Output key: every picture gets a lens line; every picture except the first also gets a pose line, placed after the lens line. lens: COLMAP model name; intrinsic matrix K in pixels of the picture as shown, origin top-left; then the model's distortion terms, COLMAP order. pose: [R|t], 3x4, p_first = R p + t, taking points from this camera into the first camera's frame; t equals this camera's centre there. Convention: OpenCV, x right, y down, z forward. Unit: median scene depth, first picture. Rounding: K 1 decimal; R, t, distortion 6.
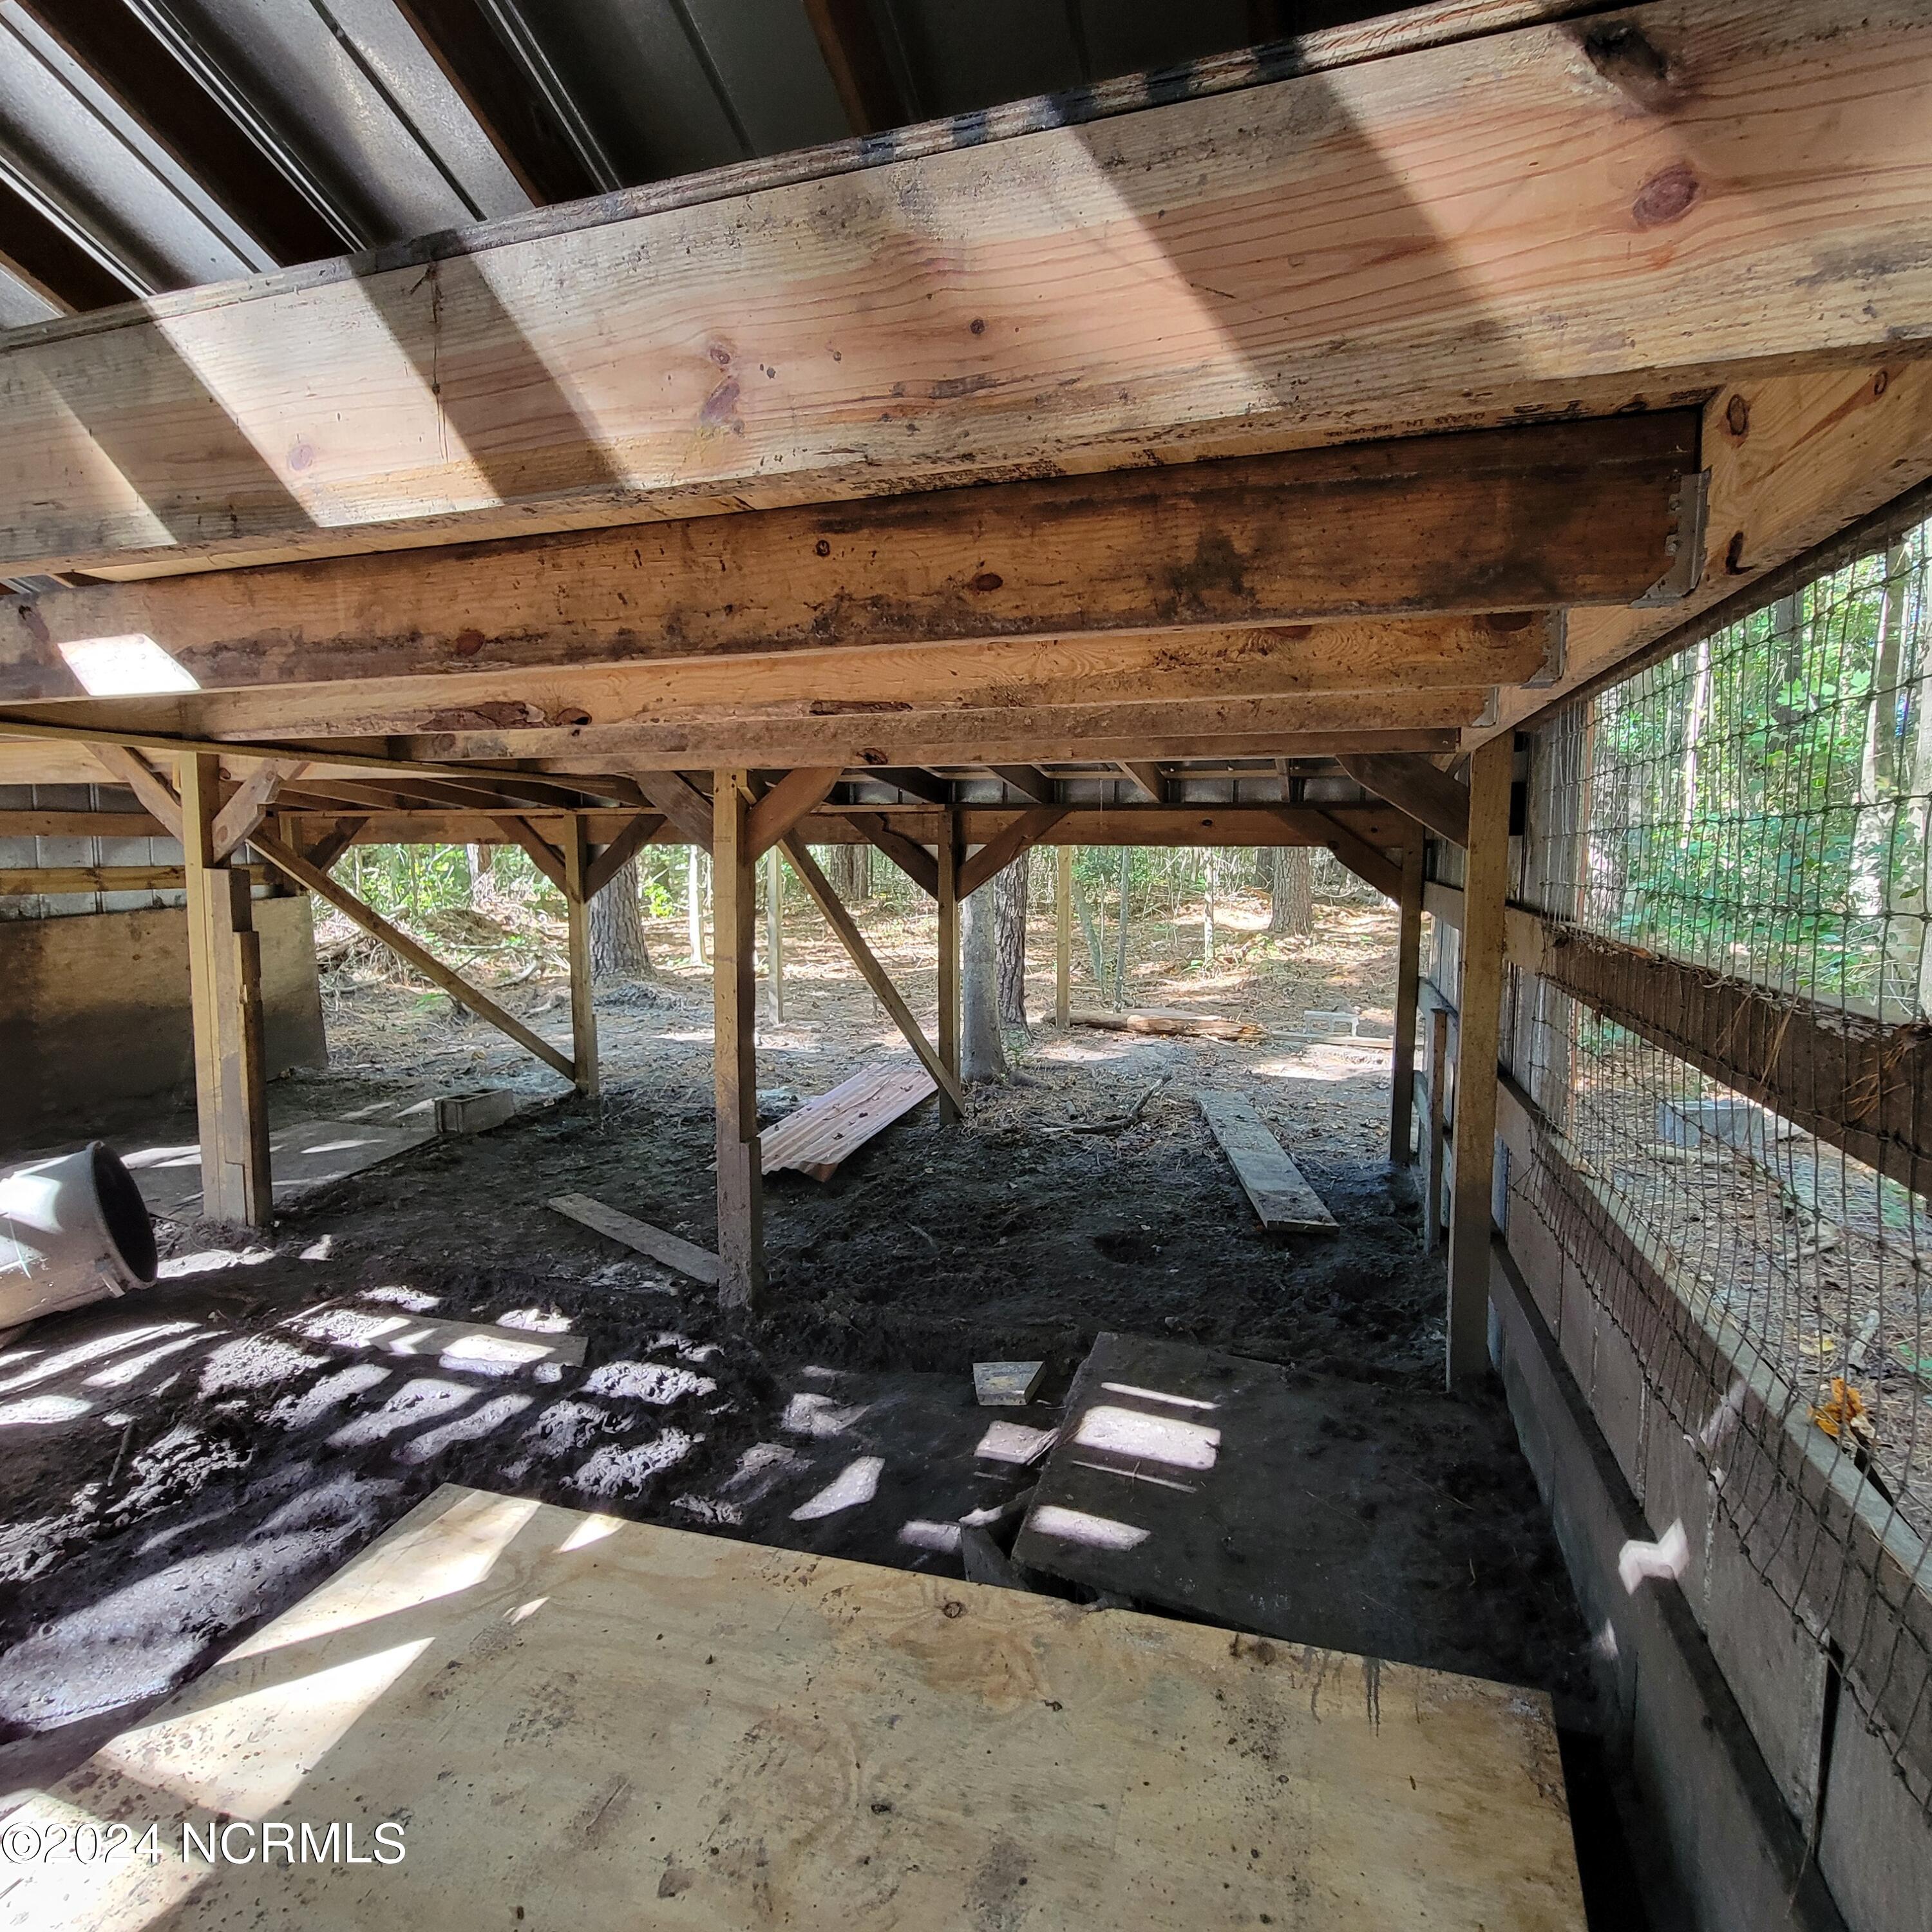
lens RADIAL K [[1049.7, 0, 966.1], [0, 1049.7, 952.9], [0, 0, 1]] dist [0.000332, -0.000588]
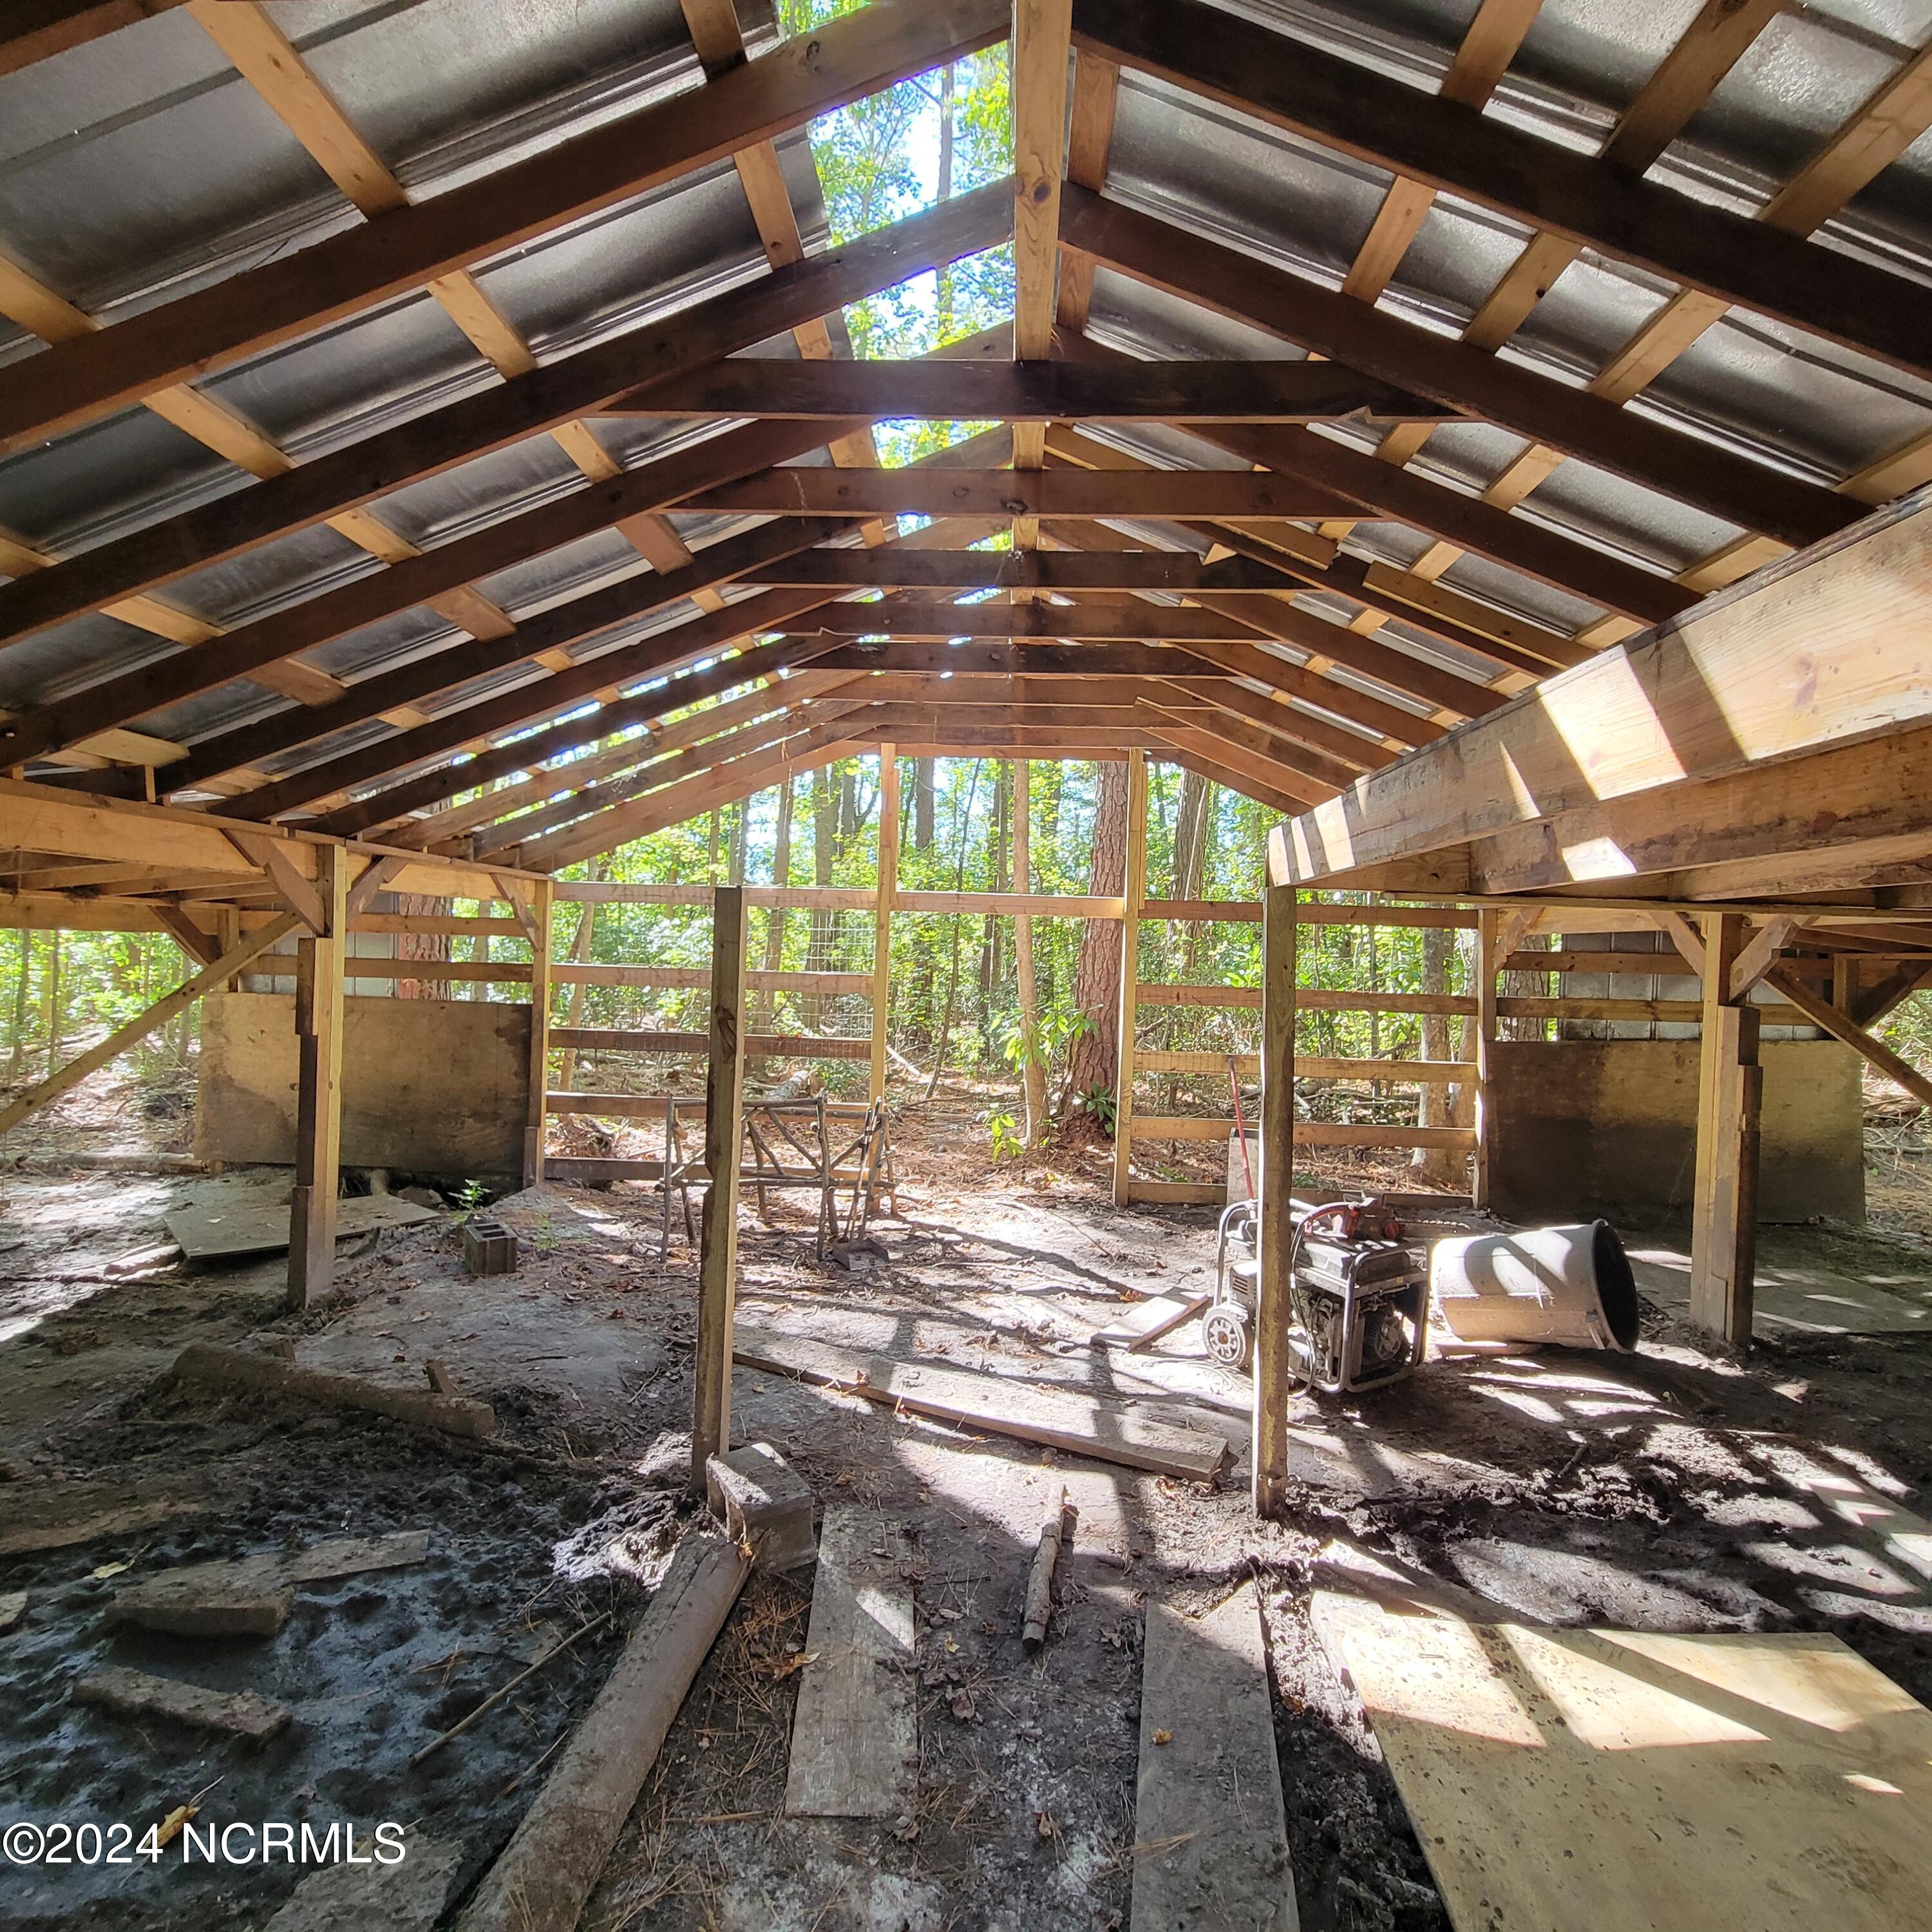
lens RADIAL K [[1049.7, 0, 948.1], [0, 1049.7, 948.5], [0, 0, 1]] dist [0.000332, -0.000588]
pose [[0.250894, -0.001142, -0.968014, 0.190887], [-0.129219, 0.991010, -0.034661, 0.005419], [0.959351, 0.133782, 0.248491, -0.097988]]
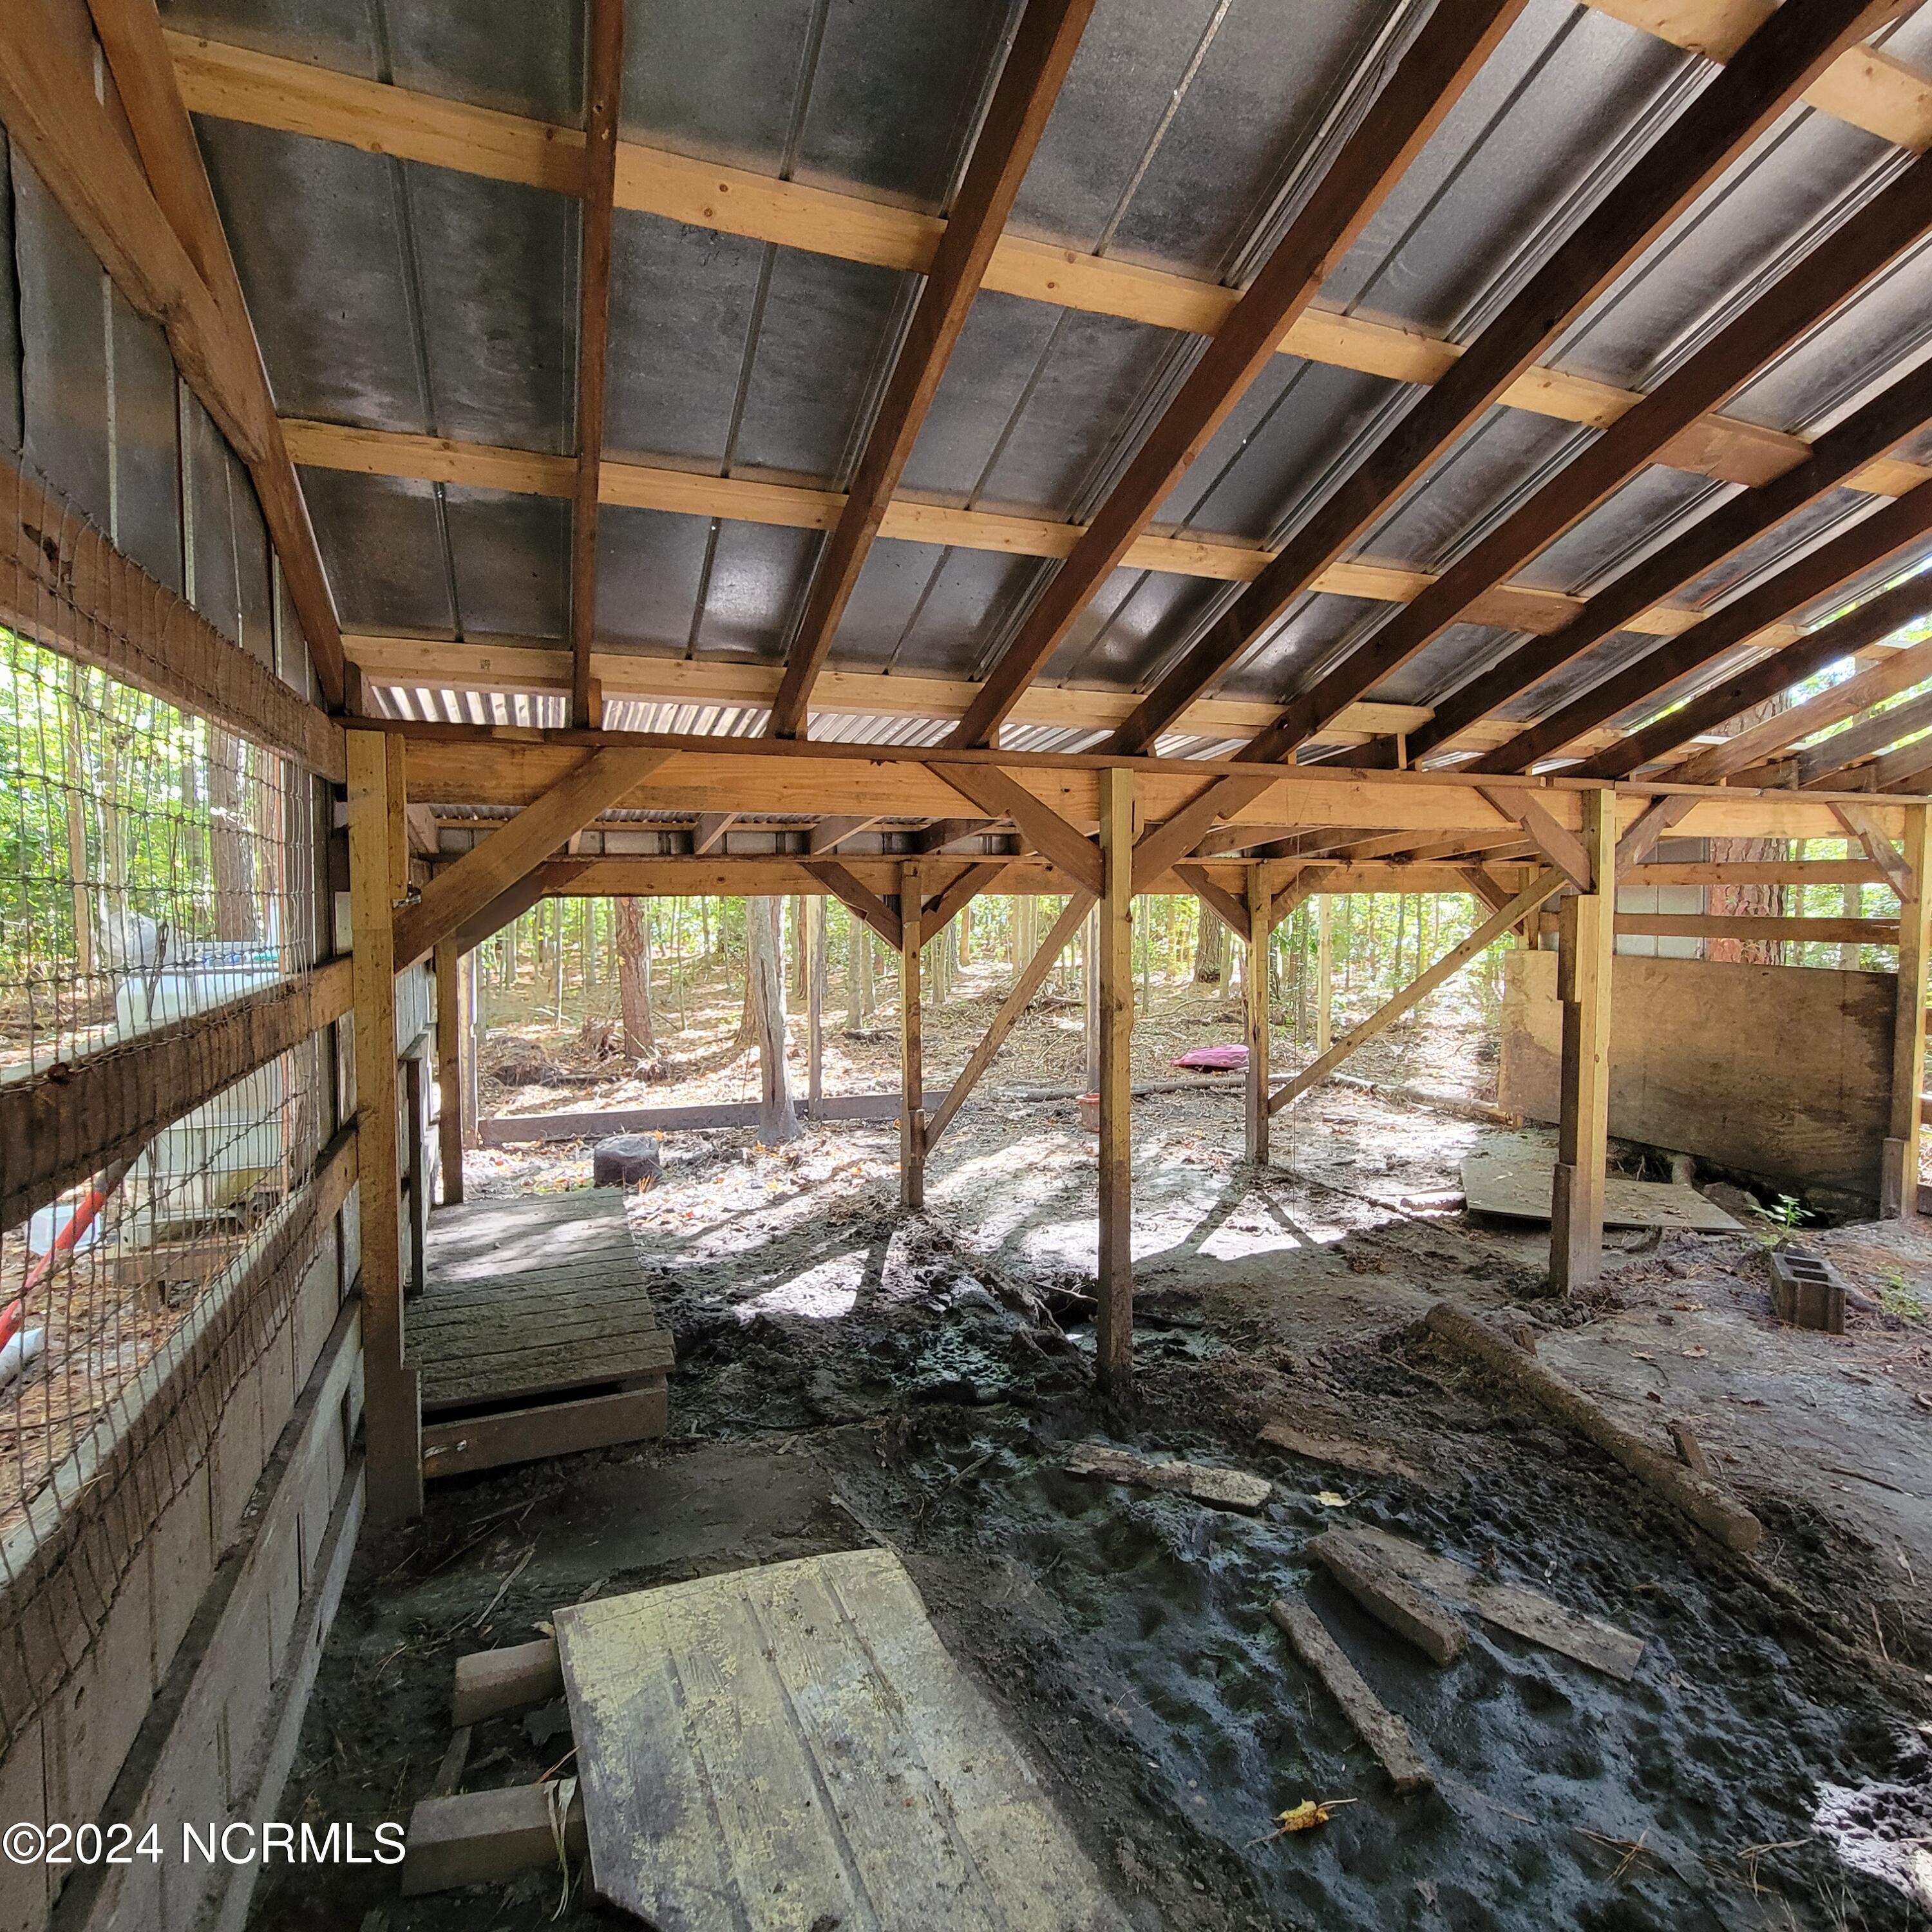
lens RADIAL K [[1049.7, 0, 965.1], [0, 1049.7, 954.8], [0, 0, 1]] dist [0.000332, -0.000588]
pose [[-0.773296, 0.039438, -0.632817, -0.008686], [-0.063737, 0.988173, 0.139469, -0.007251], [0.630833, 0.148185, -0.761637, -0.049899]]
